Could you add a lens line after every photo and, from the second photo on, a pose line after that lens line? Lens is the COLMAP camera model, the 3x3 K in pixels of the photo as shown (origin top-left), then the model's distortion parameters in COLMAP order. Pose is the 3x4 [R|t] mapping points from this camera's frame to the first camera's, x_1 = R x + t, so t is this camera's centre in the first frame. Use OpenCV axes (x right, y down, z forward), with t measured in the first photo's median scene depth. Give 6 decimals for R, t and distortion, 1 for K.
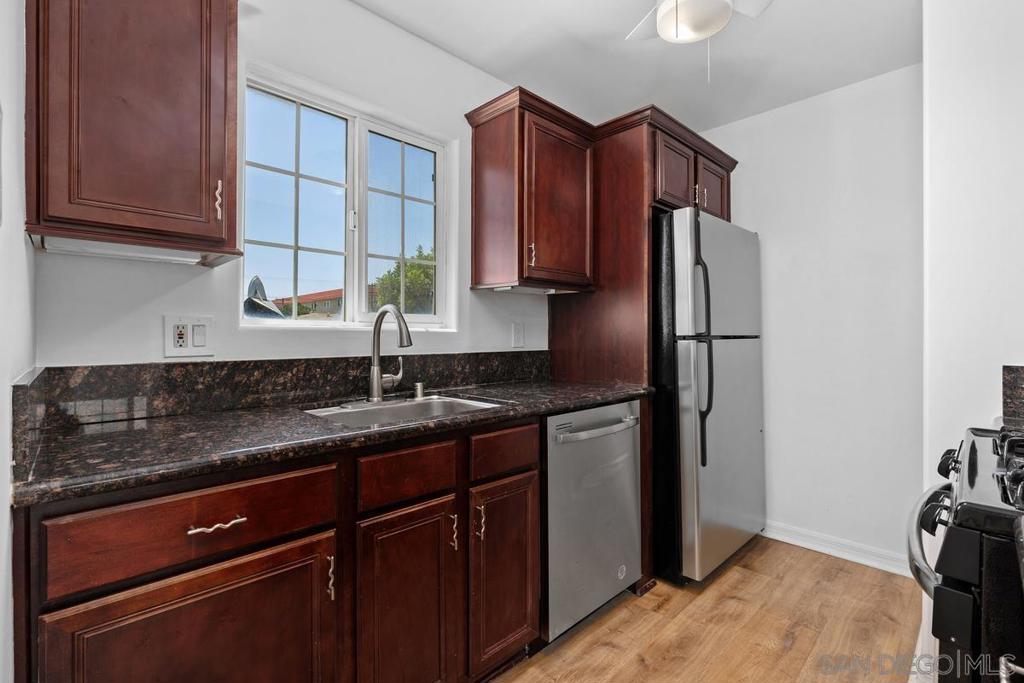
lens RADIAL K [[463.6, 0, 515.3], [0, 463.6, 332.2], [0, 0, 1]] dist [-0.000913, 0.000502]
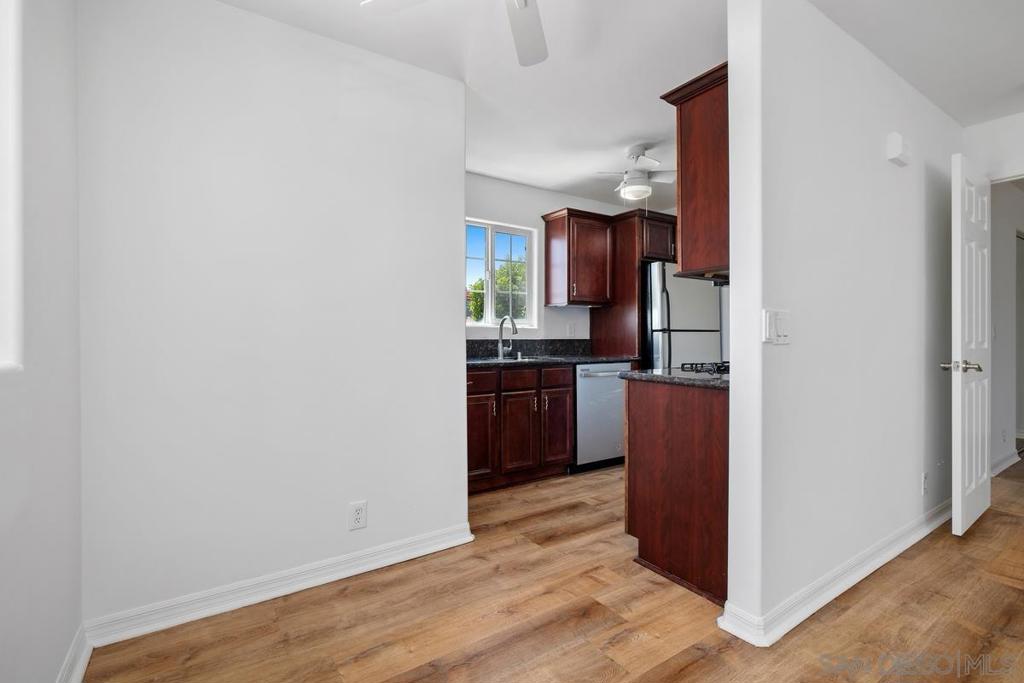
lens RADIAL K [[472.6, 0, 513.8], [0, 472.6, 336.7], [0, 0, 1]] dist [0.000828, 0.000206]
pose [[0.982916, -0.002327, -0.184041, 0.174865], [0.003368, 0.999980, 0.005347, 0.028320], [0.184025, -0.005875, 0.982904, -1.190222]]
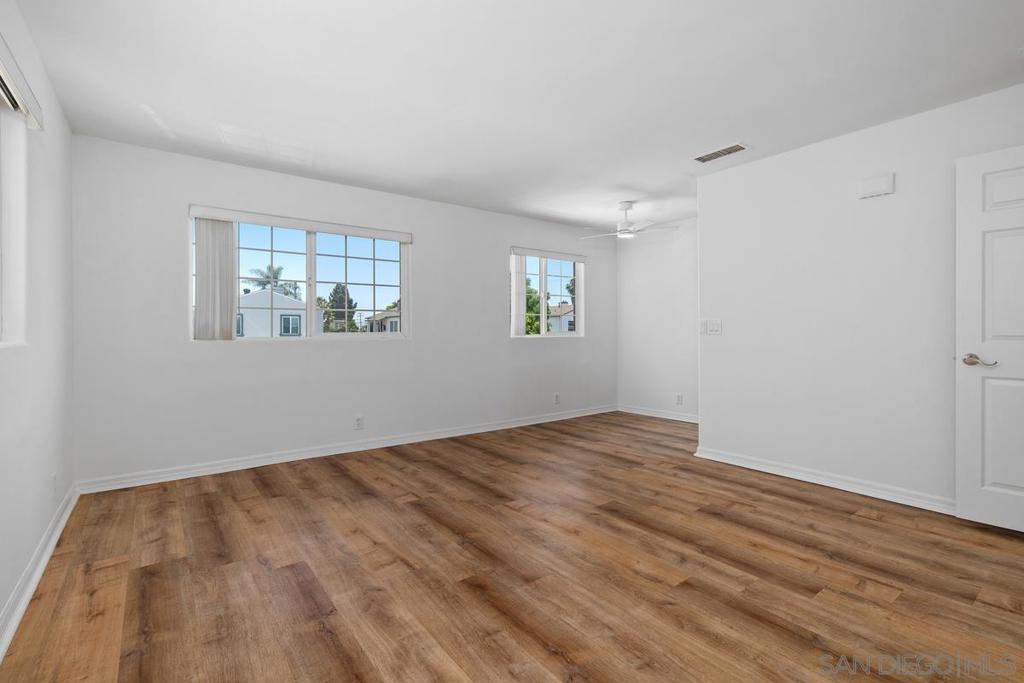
lens RADIAL K [[463.6, 0, 515.3], [0, 463.6, 332.2], [0, 0, 1]] dist [-0.000913, 0.000502]
pose [[-0.118455, 0.001005, -0.992959, 2.874792], [0.005625, 0.999984, 0.000341, 0.035383], [0.992943, -0.005545, -0.118459, -0.779536]]
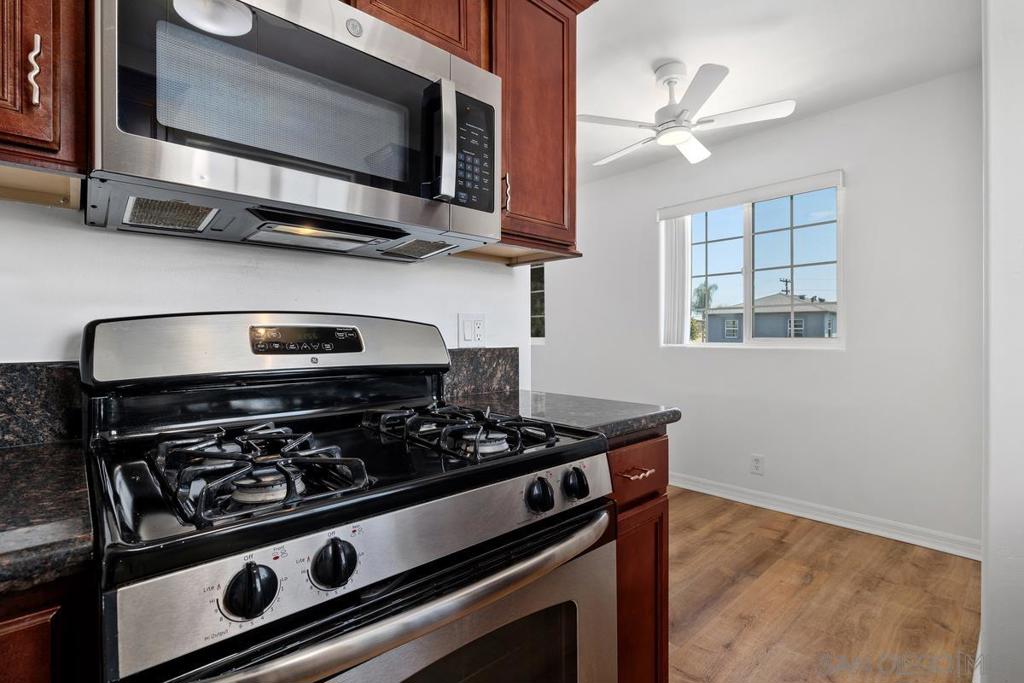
lens RADIAL K [[480.6, 0, 513.5], [0, 480.6, 337.1], [0, 0, 1]] dist [-0.015467, 0.006283]
pose [[-0.999577, 0.001252, 0.029062, 0.448841], [0.001289, 0.999998, 0.001249, 0.027515], [-0.029060, 0.001286, -0.999577, 0.924801]]
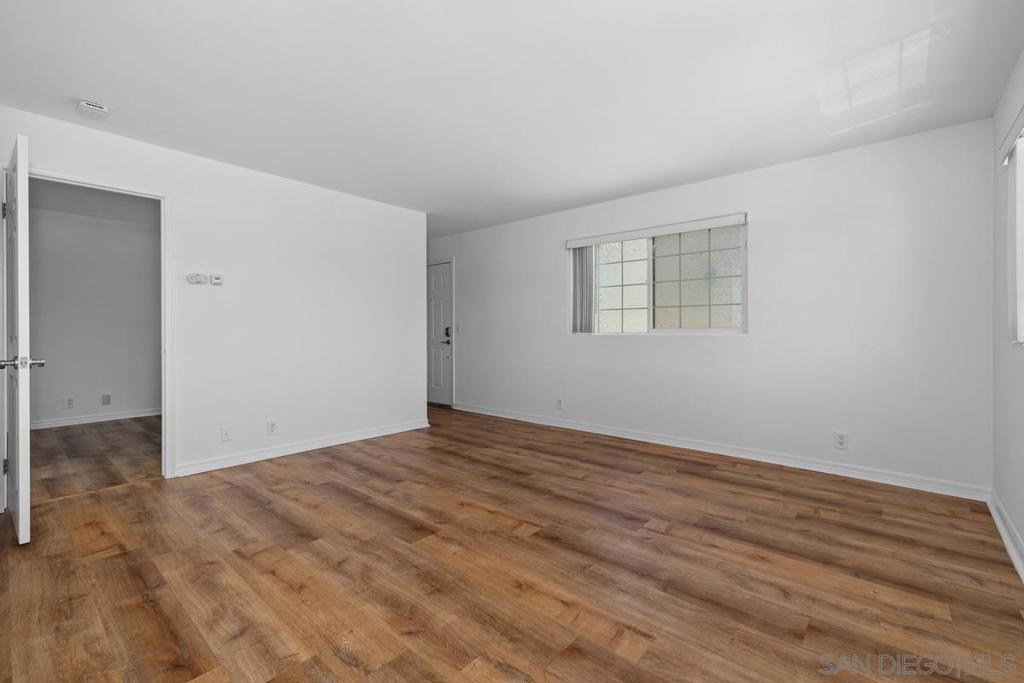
lens RADIAL K [[442.6, 0, 512.9], [0, 442.6, 334.4], [0, 0, 1]] dist [0.001663, -0.000143]
pose [[-0.081006, -0.011166, 0.996651, -0.126601], [-0.003229, 0.999935, 0.010941, 0.031673], [-0.996708, -0.002332, -0.081036, -0.815462]]
